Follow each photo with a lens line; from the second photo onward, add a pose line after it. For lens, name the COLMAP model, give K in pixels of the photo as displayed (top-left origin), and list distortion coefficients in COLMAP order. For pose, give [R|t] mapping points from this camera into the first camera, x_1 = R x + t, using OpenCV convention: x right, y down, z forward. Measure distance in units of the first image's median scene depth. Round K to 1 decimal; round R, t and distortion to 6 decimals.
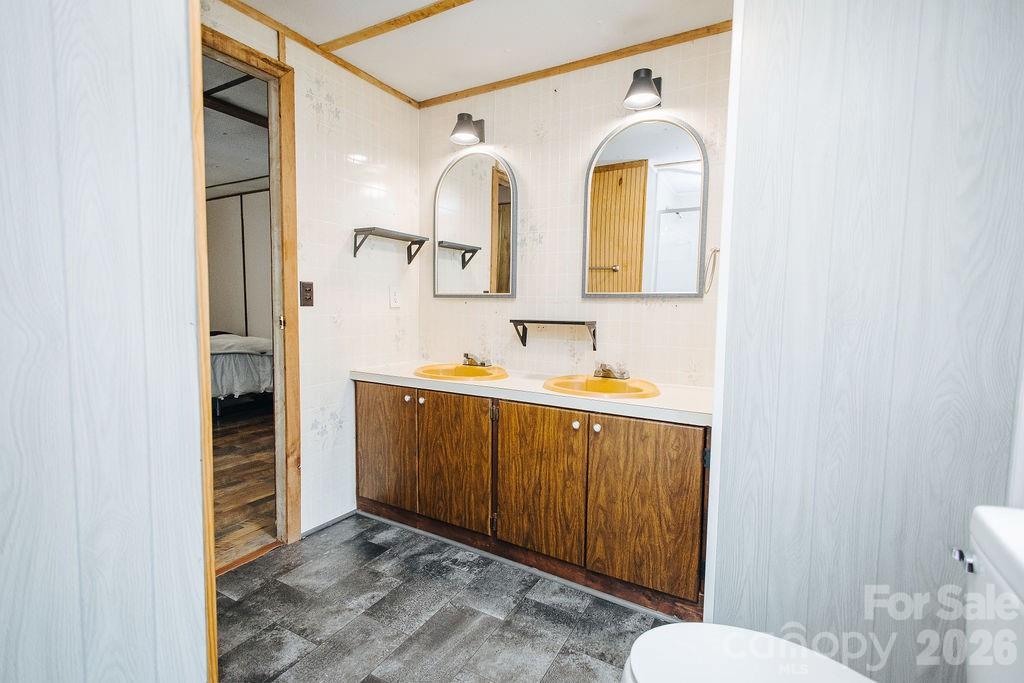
lens RADIAL K [[468.4, 0, 512.8], [0, 468.4, 340.7], [0, 0, 1]] dist [0.013252, -0.005265]
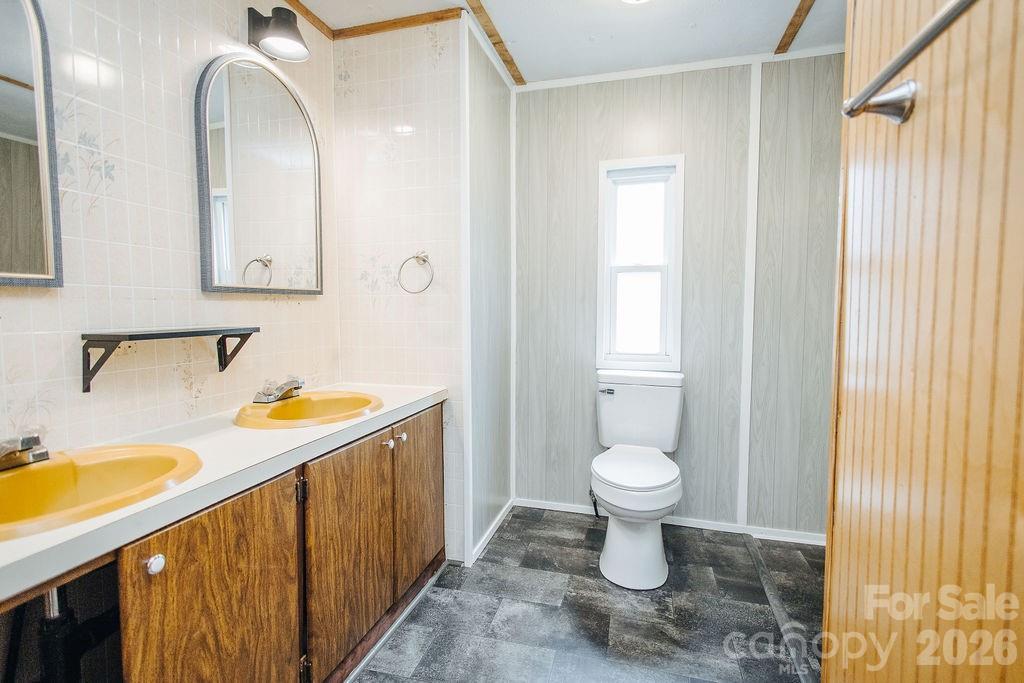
lens RADIAL K [[482.7, 0, 515.8], [0, 482.7, 333.8], [0, 0, 1]] dist [0.011562, -0.000175]
pose [[-0.253320, -0.069694, 0.964869, -0.681062], [0.061627, 0.994213, 0.087993, -0.075629], [-0.965418, 0.081752, -0.247559, 0.881076]]
